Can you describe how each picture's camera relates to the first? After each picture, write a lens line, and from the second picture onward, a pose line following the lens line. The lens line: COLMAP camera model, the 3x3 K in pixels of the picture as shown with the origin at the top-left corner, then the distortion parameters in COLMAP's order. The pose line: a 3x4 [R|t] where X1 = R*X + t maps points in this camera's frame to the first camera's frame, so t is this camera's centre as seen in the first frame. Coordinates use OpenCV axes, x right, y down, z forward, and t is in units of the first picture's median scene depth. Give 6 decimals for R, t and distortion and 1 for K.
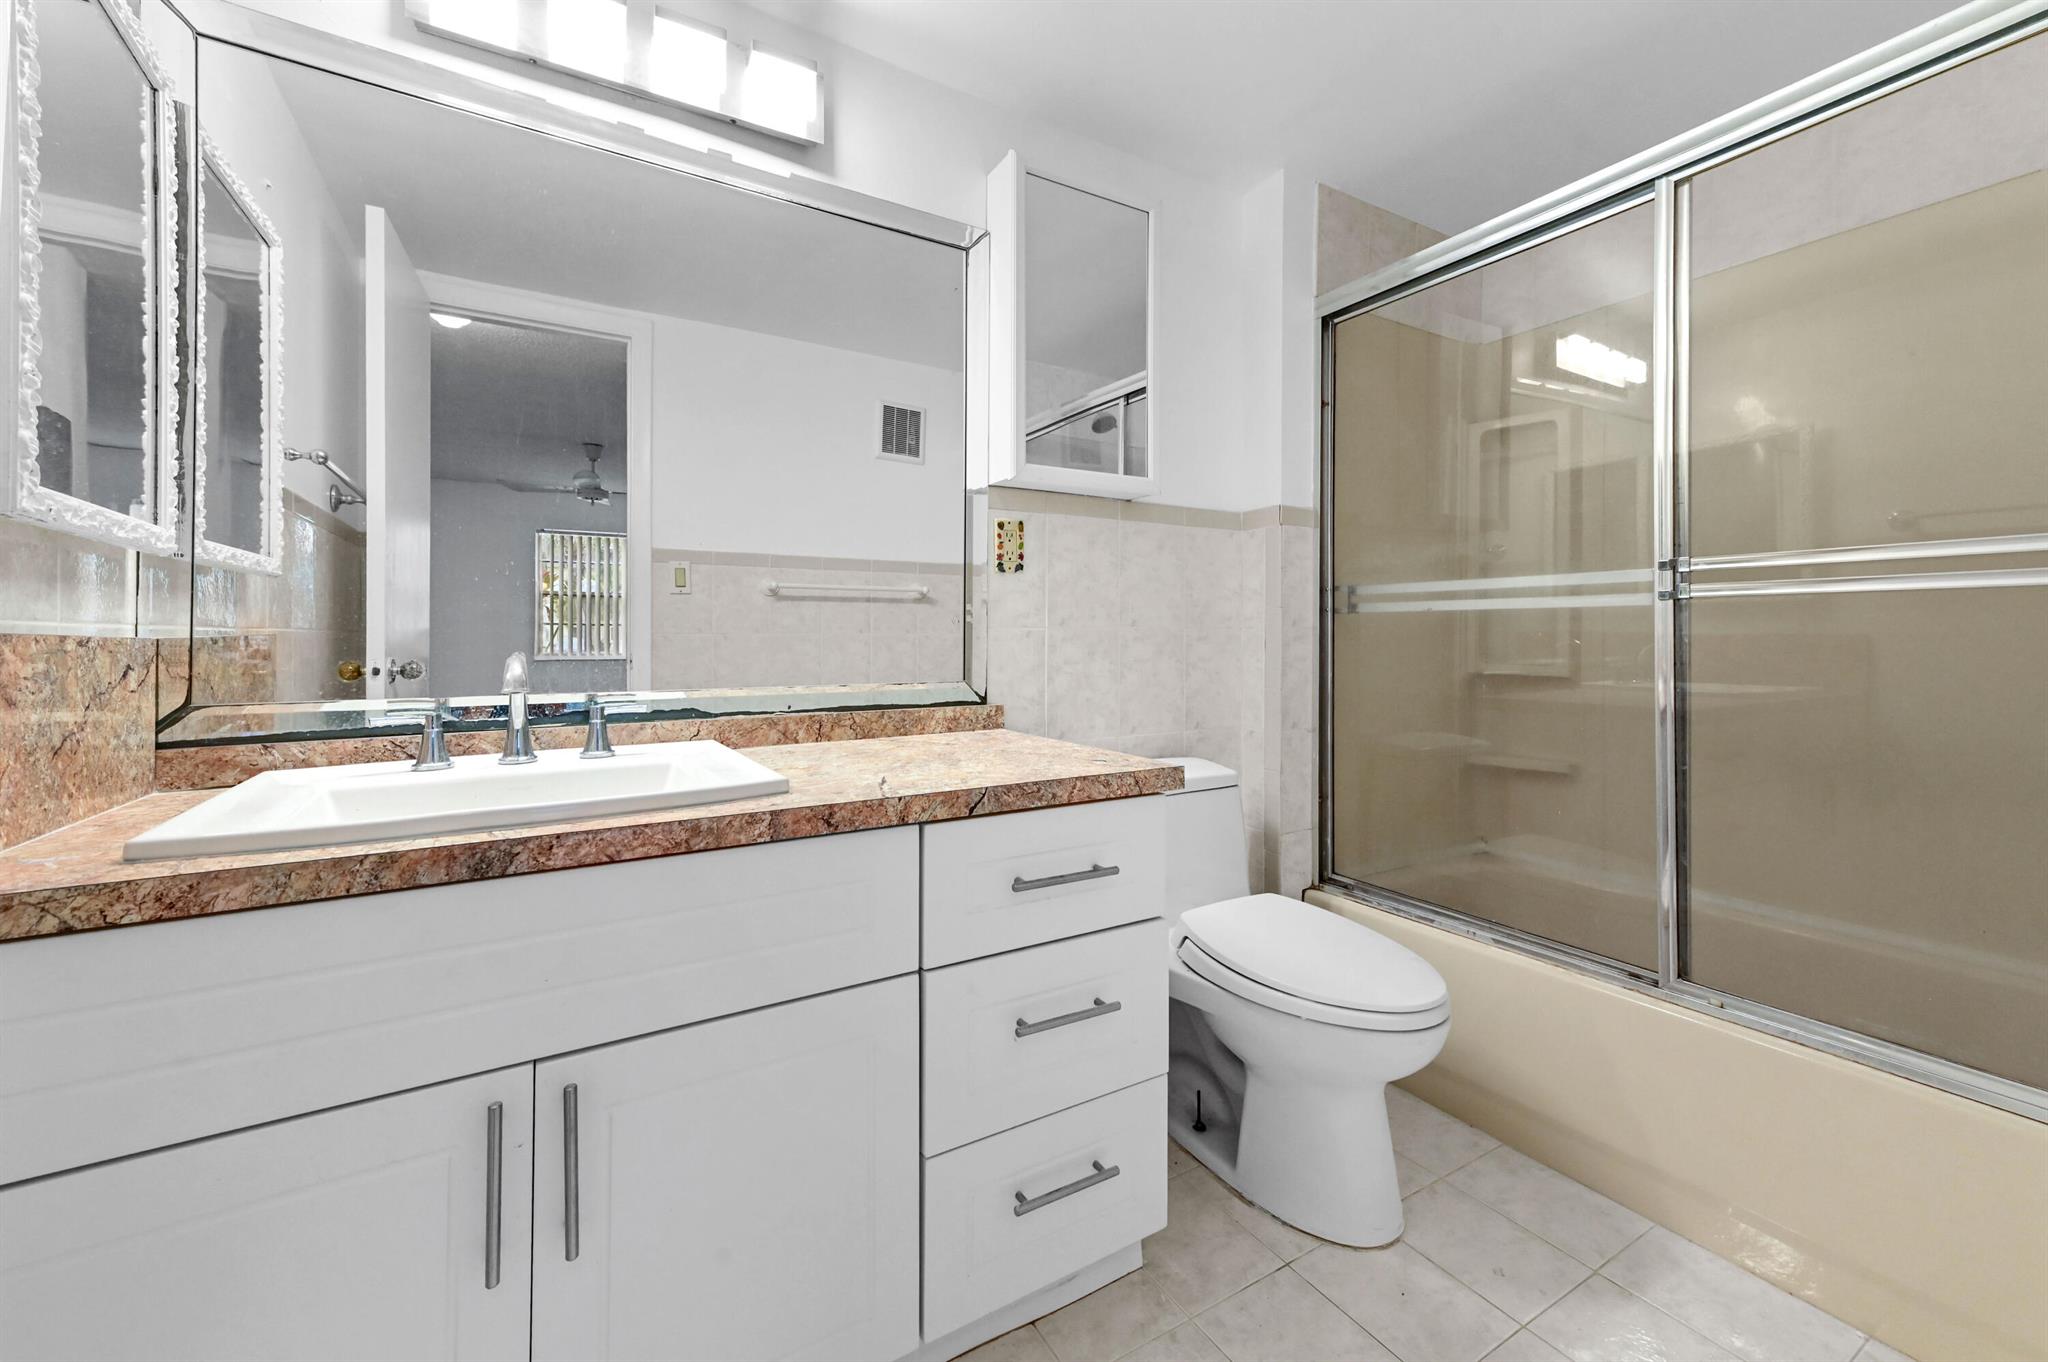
lens RADIAL K [[814.2, 0, 1019.6], [0, 814.2, 637.1], [0, 0, 1]] dist [0.008948, -0.000032]
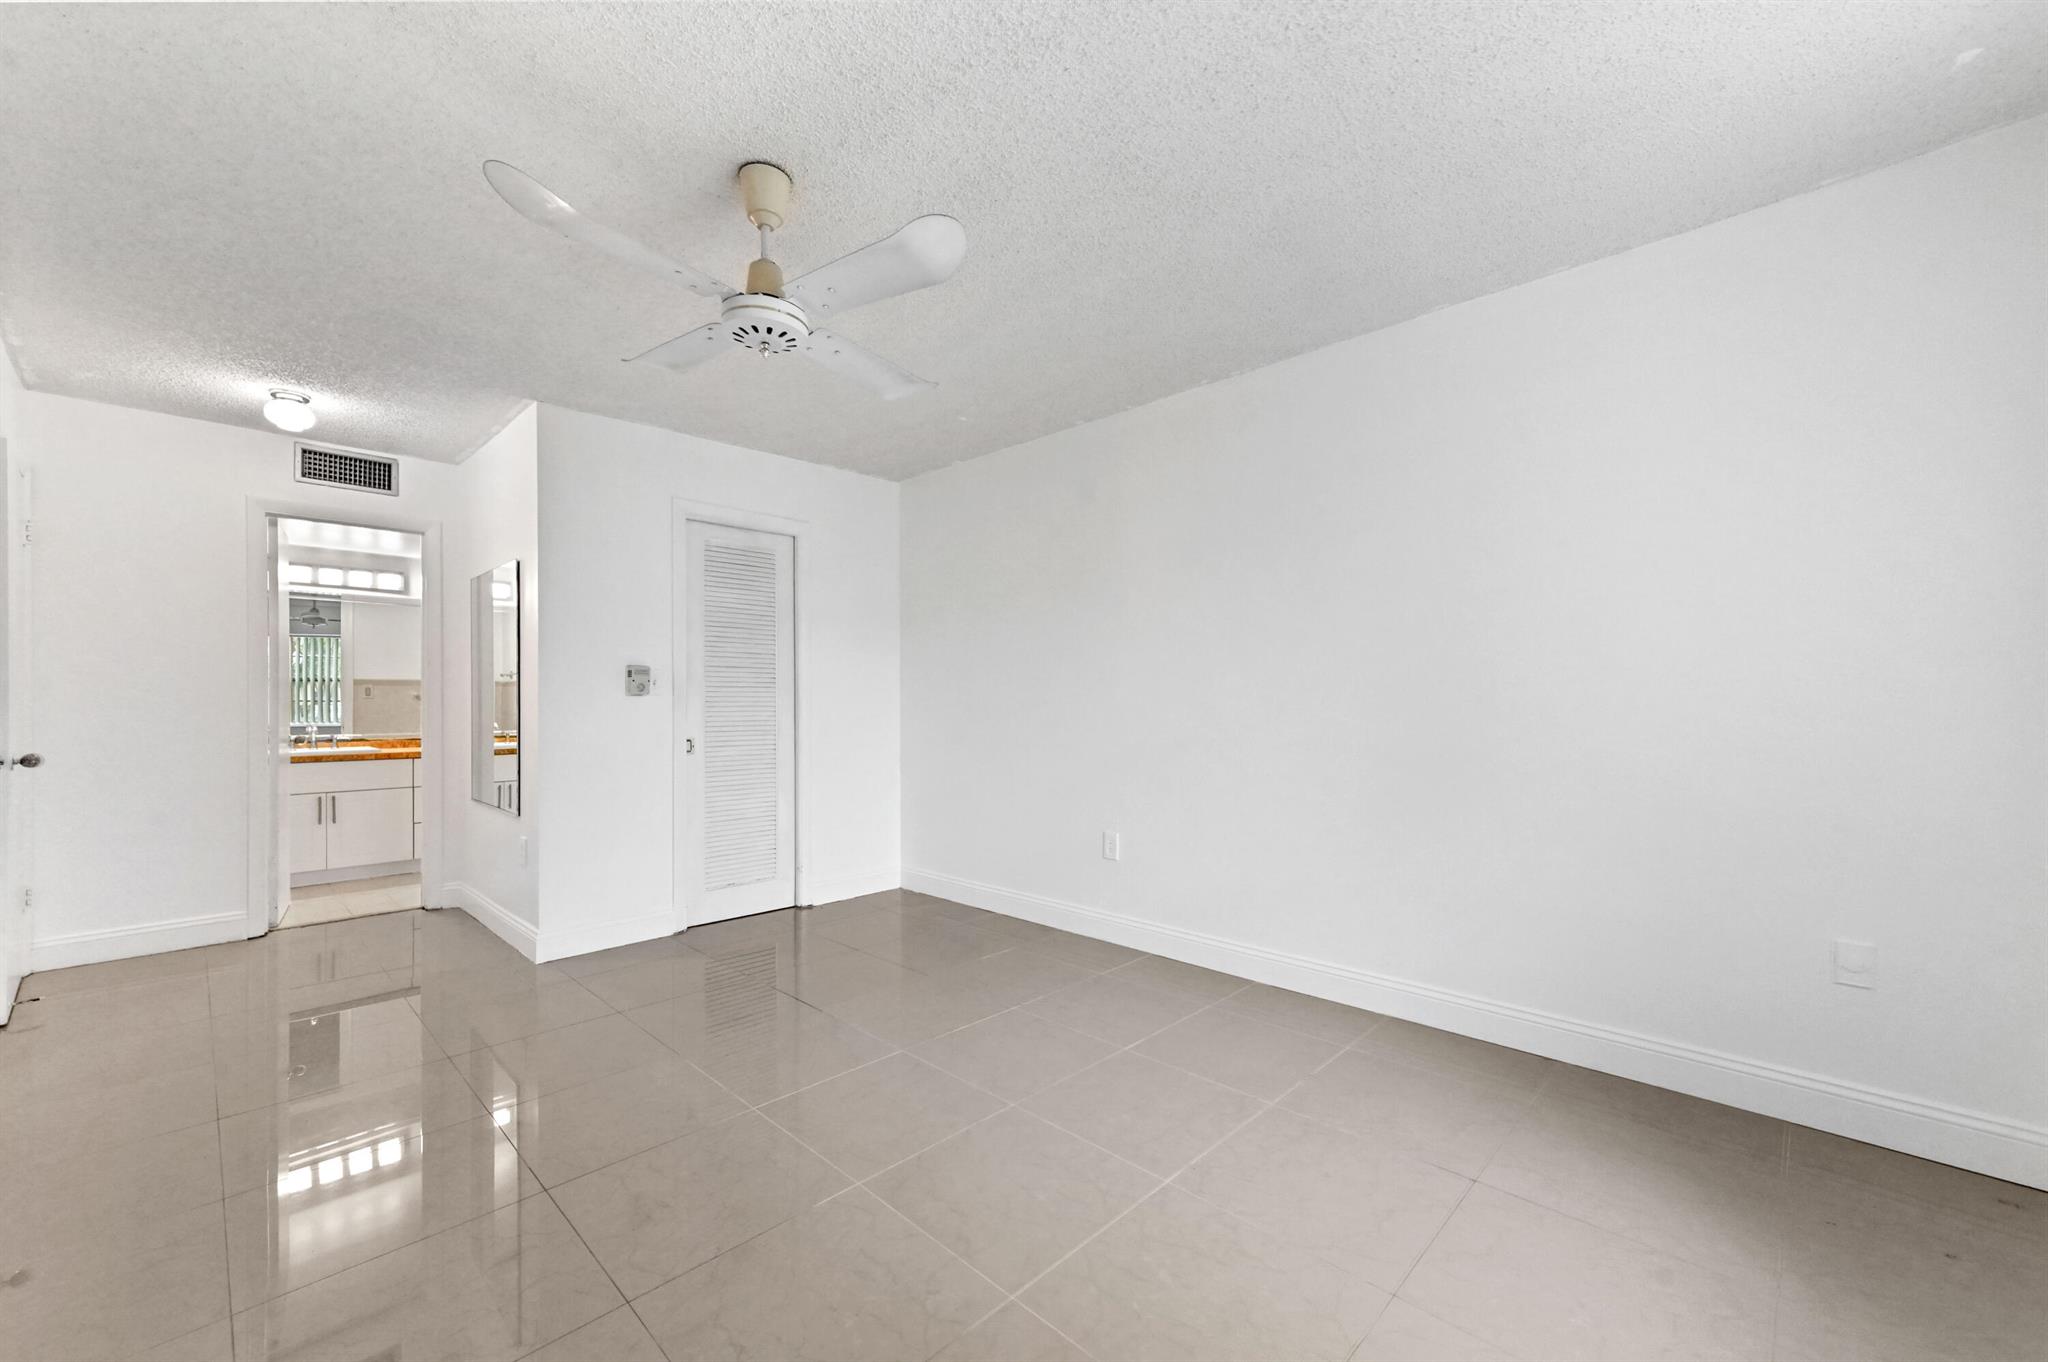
lens RADIAL K [[814.2, 0, 1021.4], [0, 814.2, 692.2], [0, 0, 1]] dist [0.008948, -0.000032]
pose [[0.968764, -0.002505, 0.247973, 1.672284], [0.003463, 0.999988, -0.003428, -0.108903], [-0.247962, 0.004180, 0.968761, -3.562737]]
